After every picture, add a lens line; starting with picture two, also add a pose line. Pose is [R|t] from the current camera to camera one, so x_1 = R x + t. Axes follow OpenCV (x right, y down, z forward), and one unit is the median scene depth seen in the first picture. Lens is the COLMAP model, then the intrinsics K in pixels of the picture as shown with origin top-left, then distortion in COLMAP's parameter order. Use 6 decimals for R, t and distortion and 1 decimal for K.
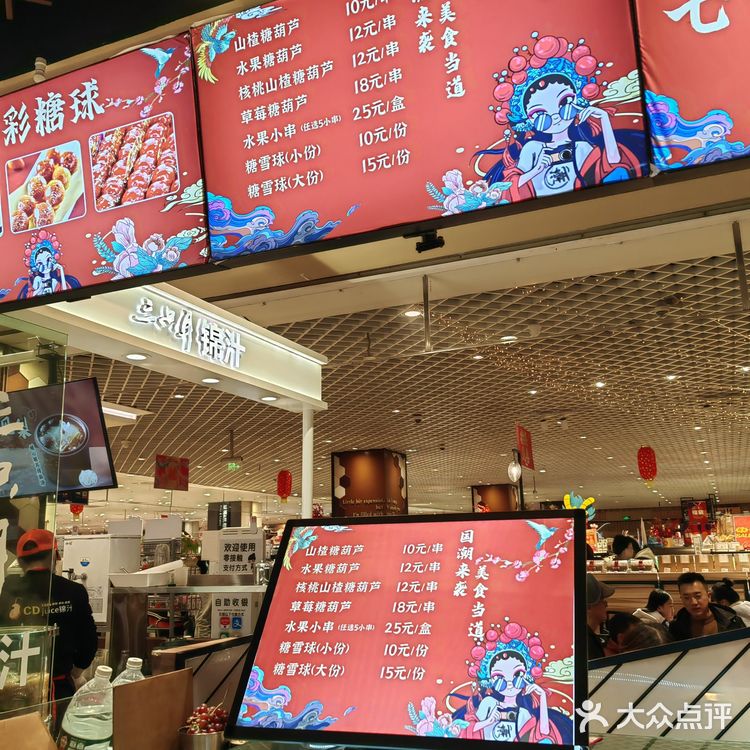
lens RADIAL K [[790.2, 0, 375.7], [0, 790.2, 375.9], [0, 0, 1]] dist [0.016180, 0.000000]
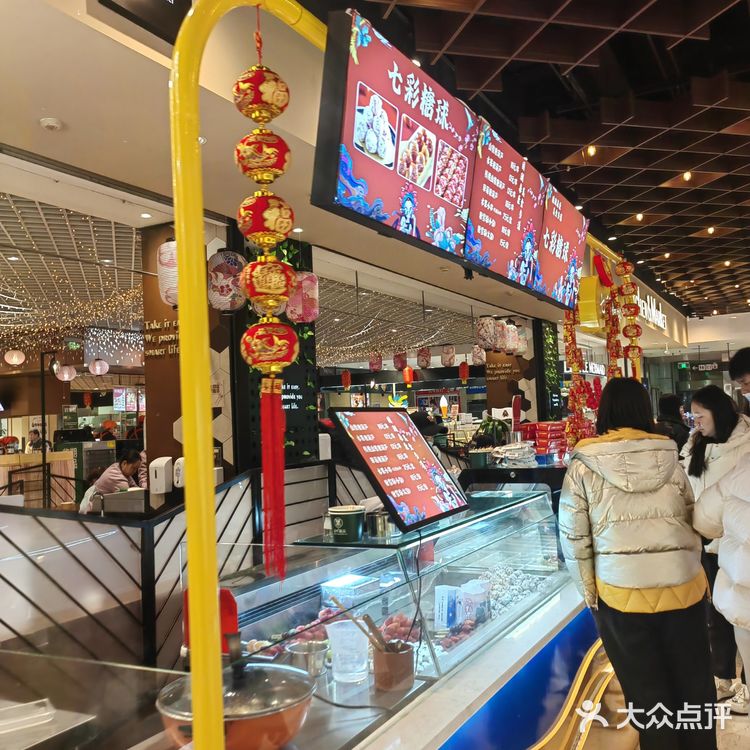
lens RADIAL K [[790.2, 0, 375.7], [0, 790.2, 374.2], [0, 0, 1]] dist [0.016180, 0.000000]
pose [[0.072440, 0.080103, 0.994151, -1.714592], [-0.178866, 0.981653, -0.066063, 0.223837], [-0.981203, -0.173034, 0.085439, 0.898863]]
